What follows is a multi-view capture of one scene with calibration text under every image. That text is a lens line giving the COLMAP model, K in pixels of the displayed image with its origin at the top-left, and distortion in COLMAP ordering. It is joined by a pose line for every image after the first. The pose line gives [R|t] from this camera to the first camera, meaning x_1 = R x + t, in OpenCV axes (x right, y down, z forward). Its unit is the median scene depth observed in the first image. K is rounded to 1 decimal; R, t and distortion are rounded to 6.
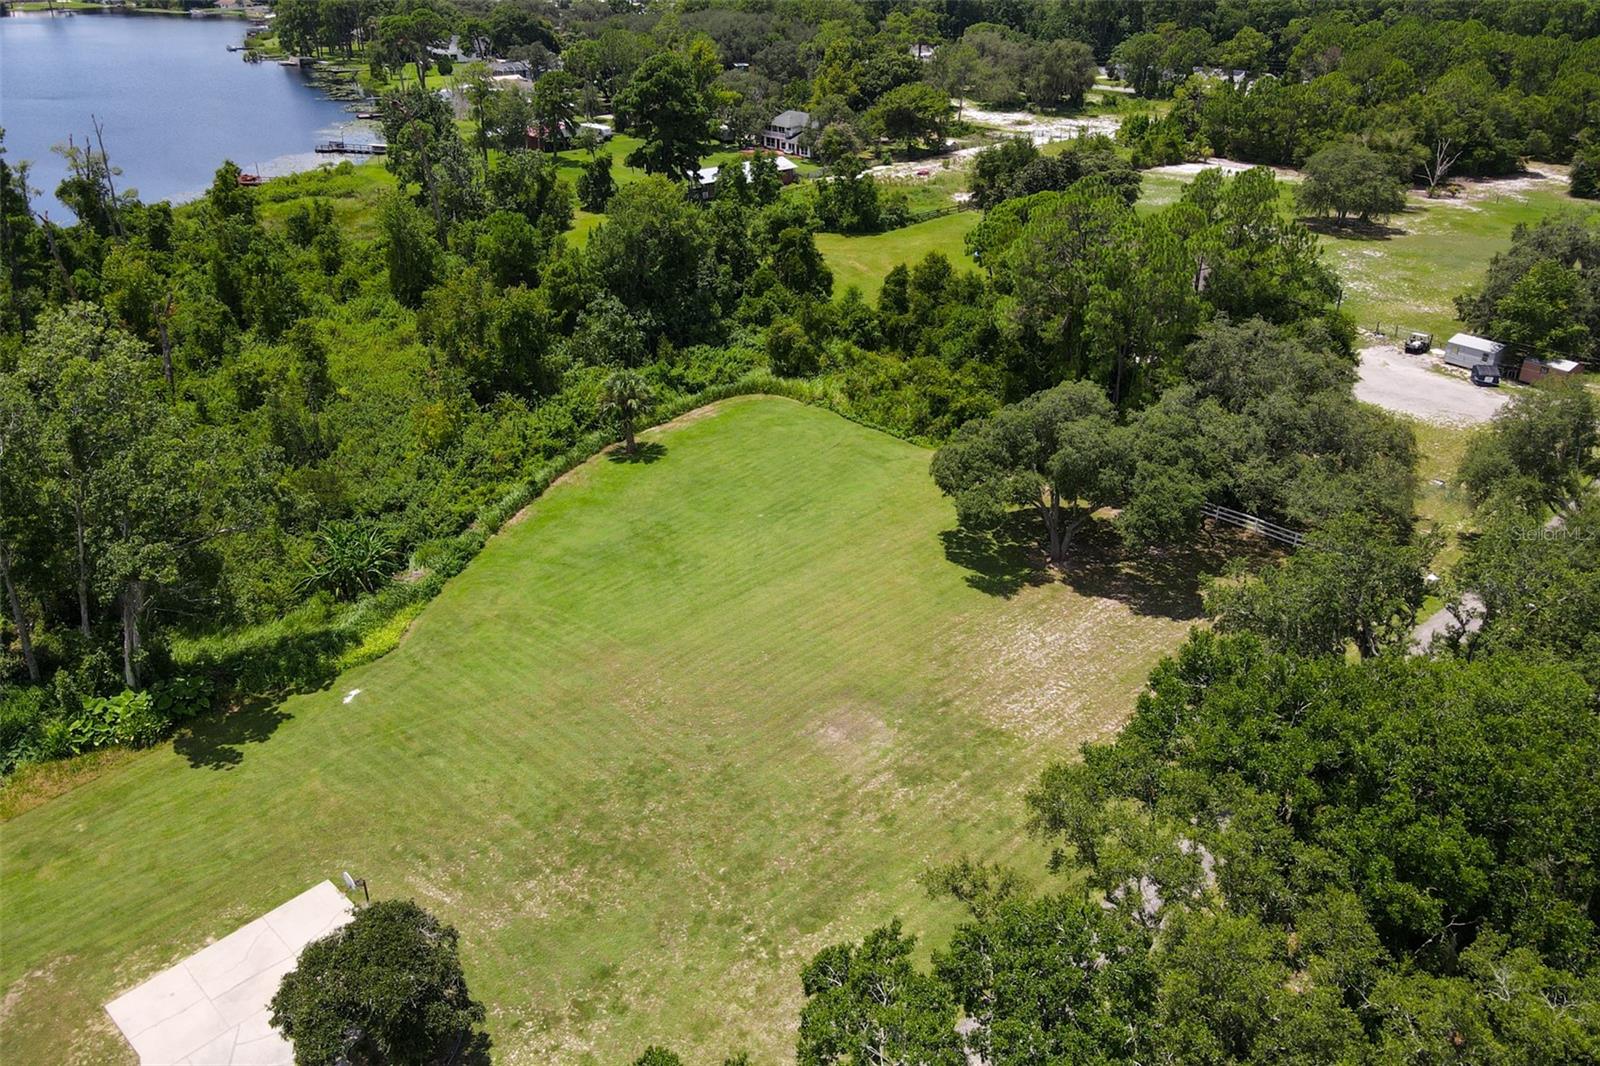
lens RADIAL K [[1183.8, 0, 810.2], [0, 1183.8, 461.8], [0, 0, 1]] dist [-0.004129, 0.036741]
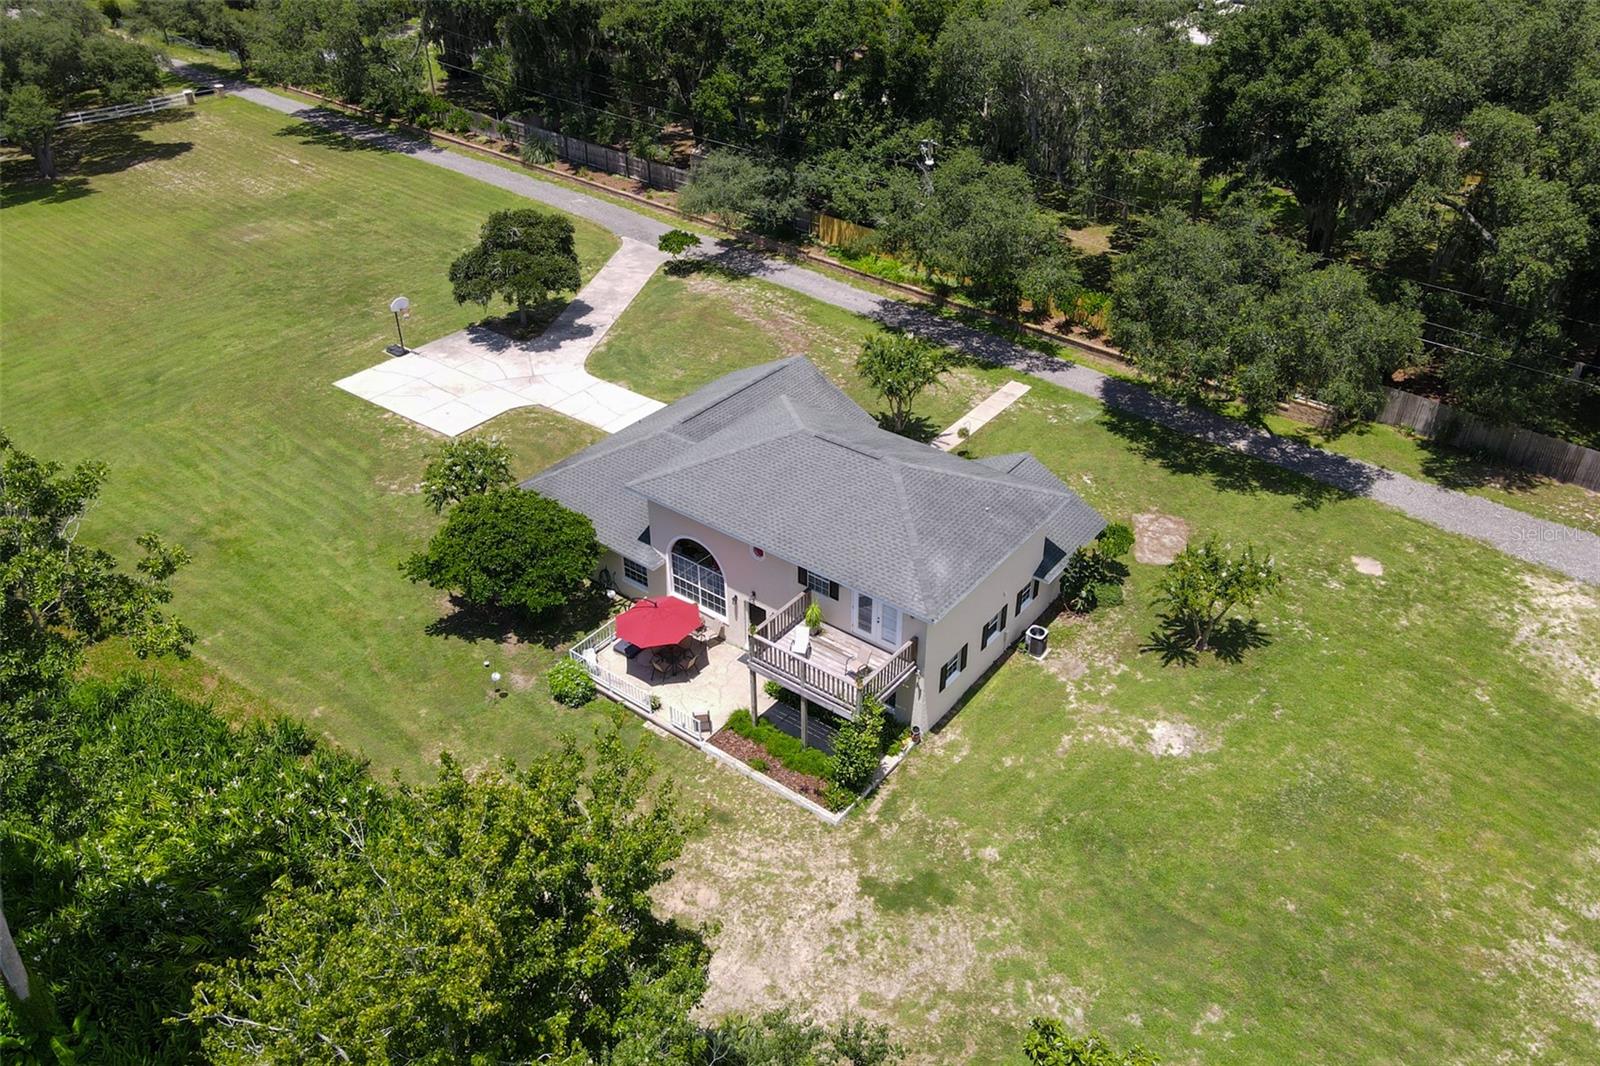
lens RADIAL K [[1183.8, 0, 810.2], [0, 1183.8, 461.8], [0, 0, 1]] dist [-0.004129, 0.036741]
pose [[-0.092799, -0.500318, 0.860854, -0.710783], [0.402559, 0.771918, 0.492025, 0.020808], [-0.910678, 0.392204, 0.129774, 0.233933]]
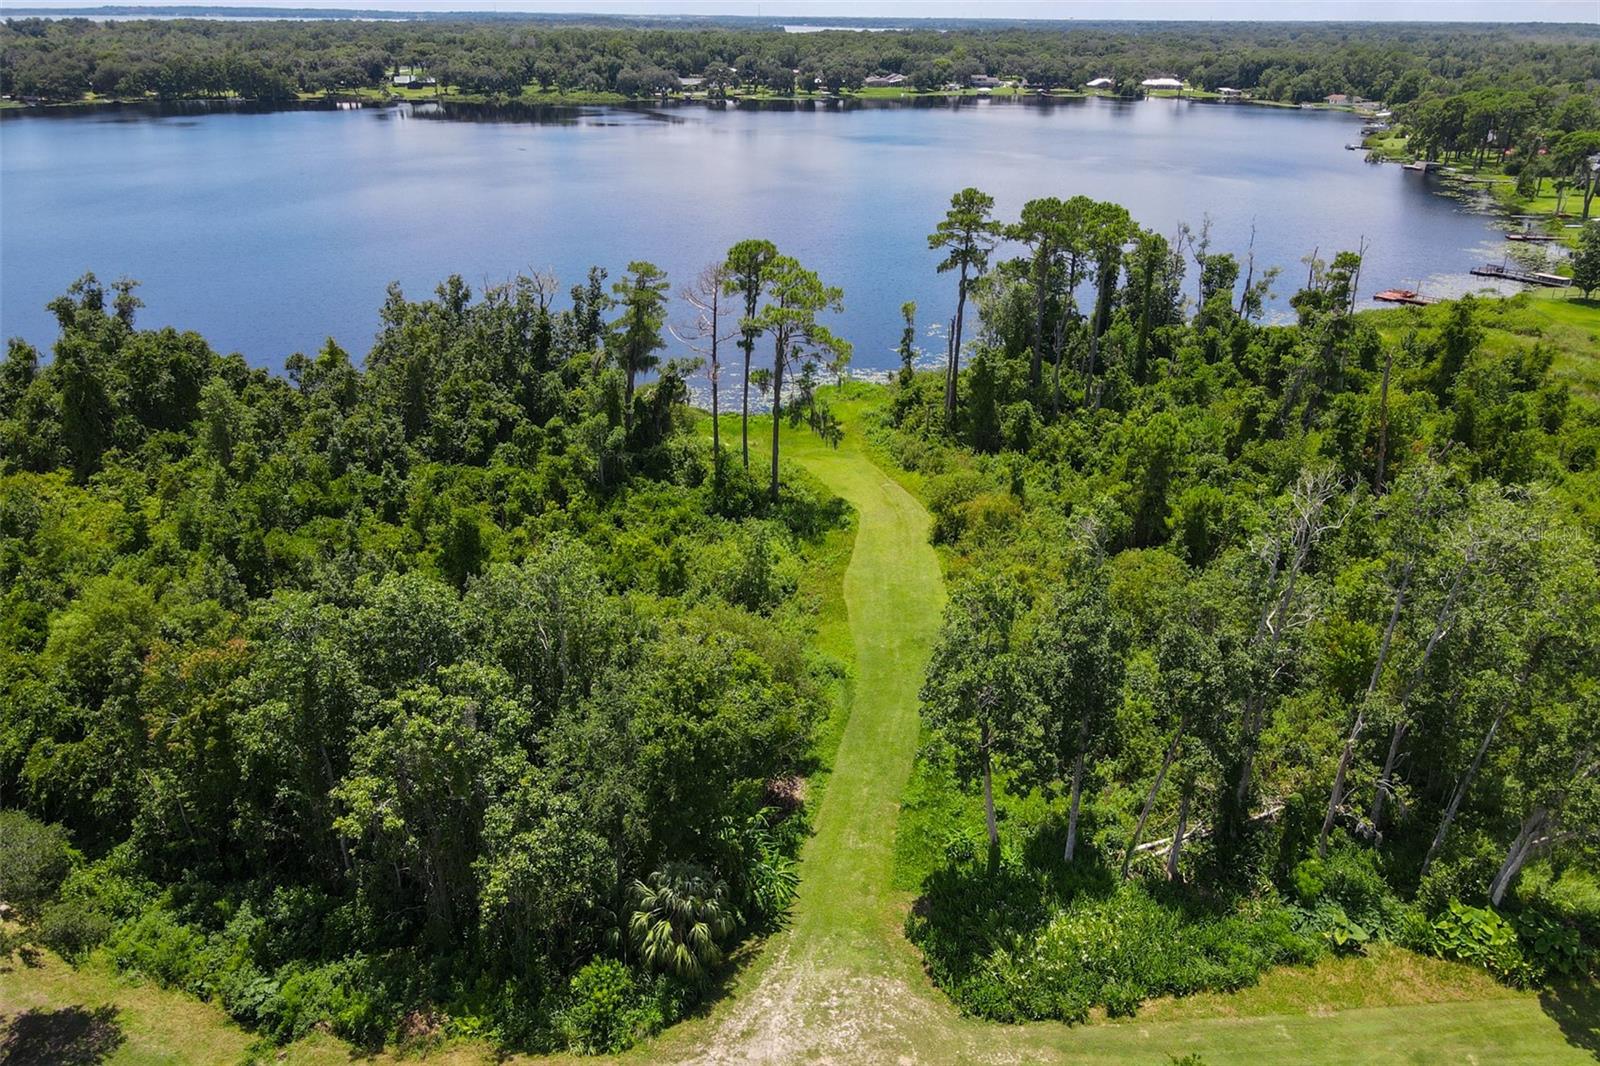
lens RADIAL K [[1176.2, 0, 811.6], [0, 1176.2, 507.7], [0, 0, 1]] dist [0.009981, 0.009823]
pose [[0.702043, 0.278756, -0.655309, -0.256019], [-0.297766, 0.950807, 0.085454, -0.016754], [0.646893, 0.135136, 0.750511, -0.052683]]
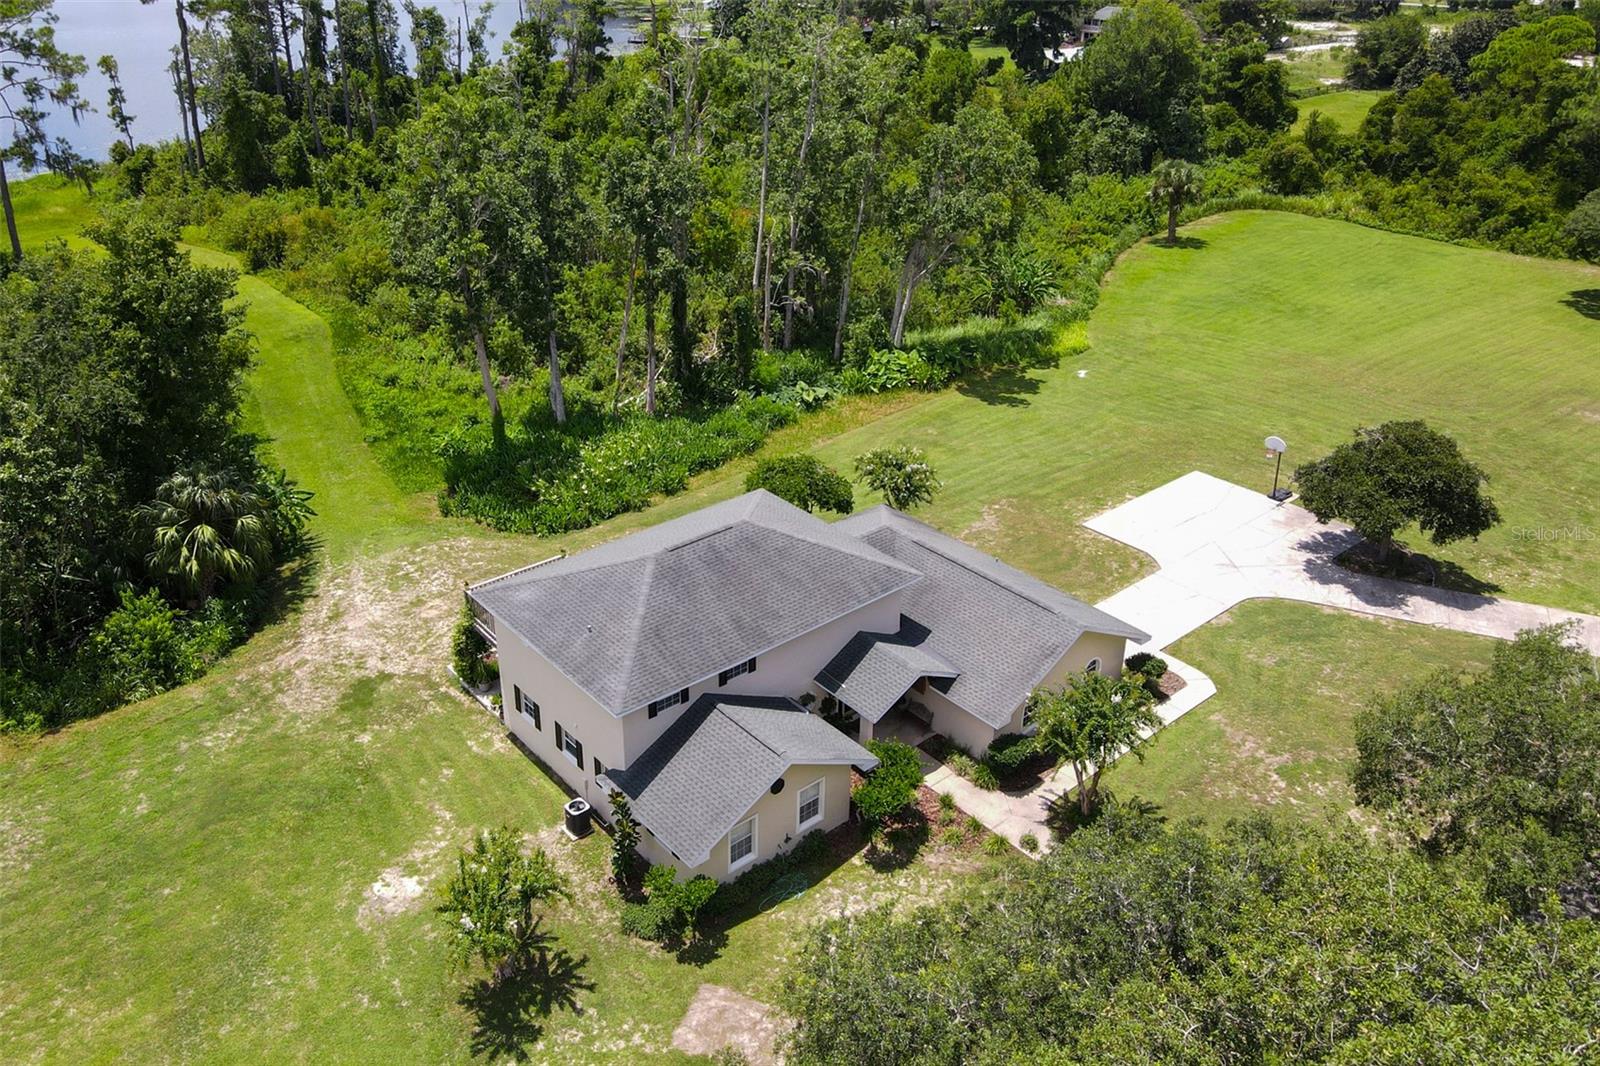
lens RADIAL K [[1260.6, 0, 760.9], [0, 1260.6, 417.0], [0, 0, 1]] dist [0.012328, 0.005964]
pose [[0.990246, 0.053242, -0.128755, -0.326177], [-0.056577, 0.998147, -0.022379, 0.172950], [0.127325, 0.029445, 0.991424, -0.115174]]
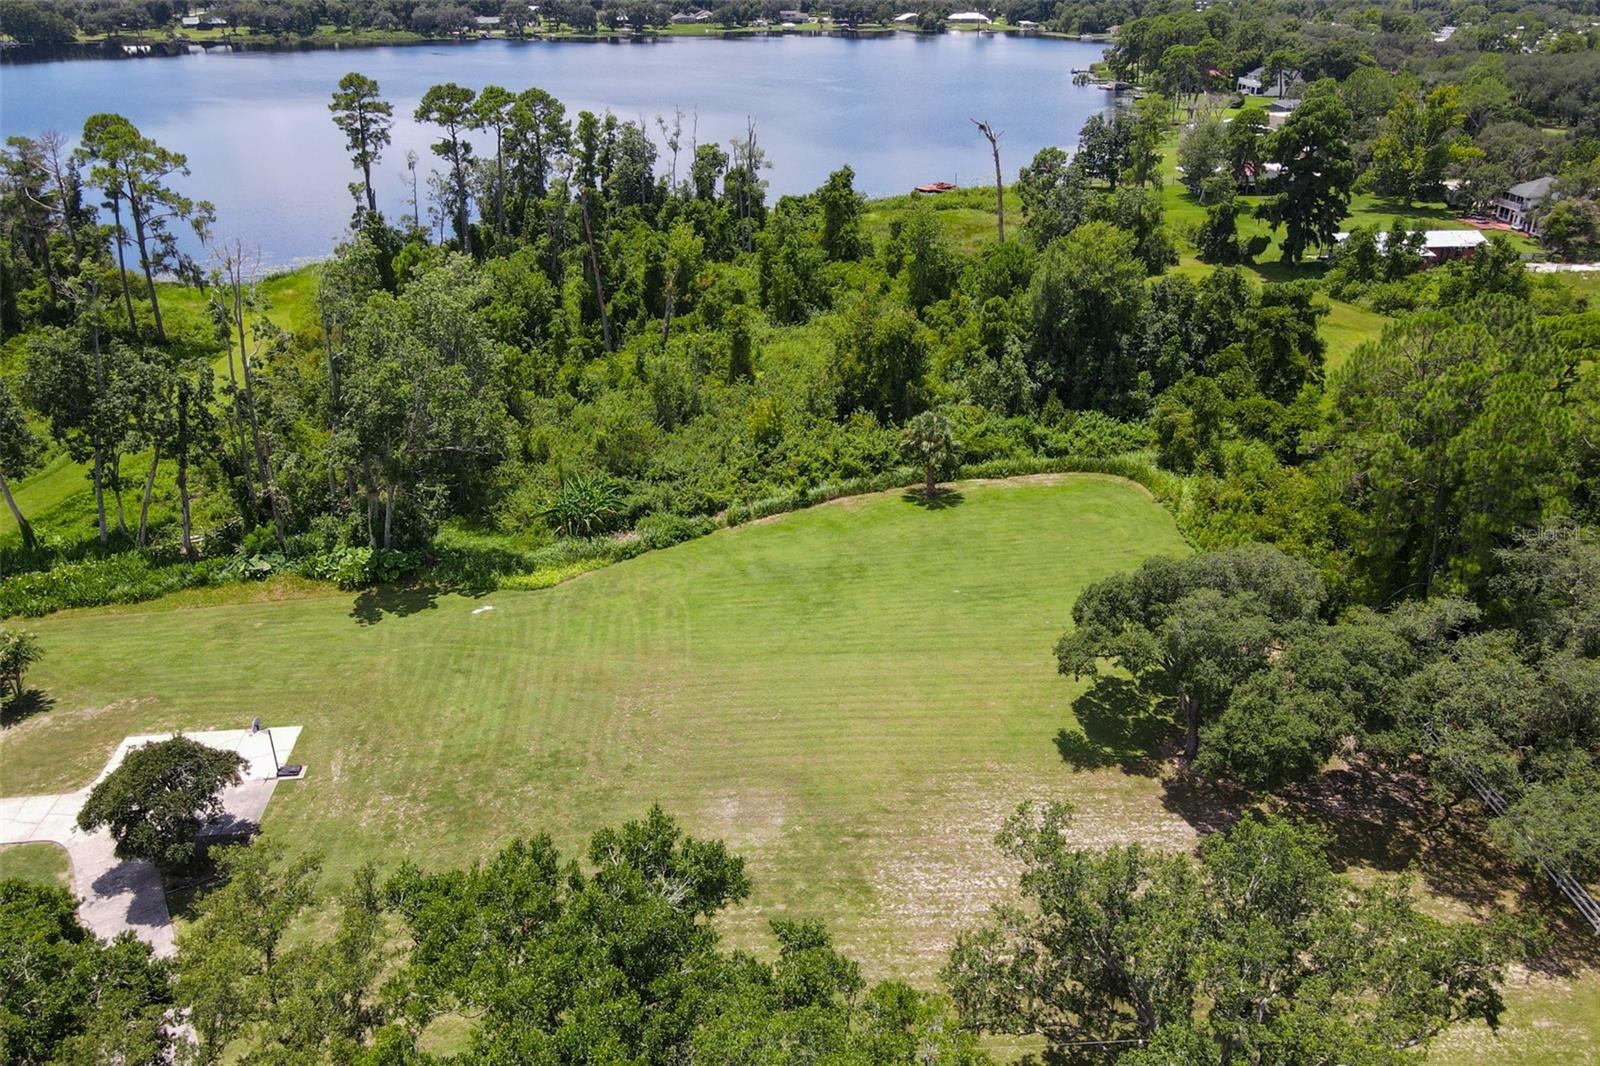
lens RADIAL K [[1176.2, 0, 811.6], [0, 1176.2, 507.7], [0, 0, 1]] dist [0.009981, 0.009823]
pose [[0.753346, 0.275305, -0.597225, 0.330081], [-0.266842, 0.958001, 0.105016, -0.068455], [0.601054, 0.080252, 0.795169, 0.157174]]
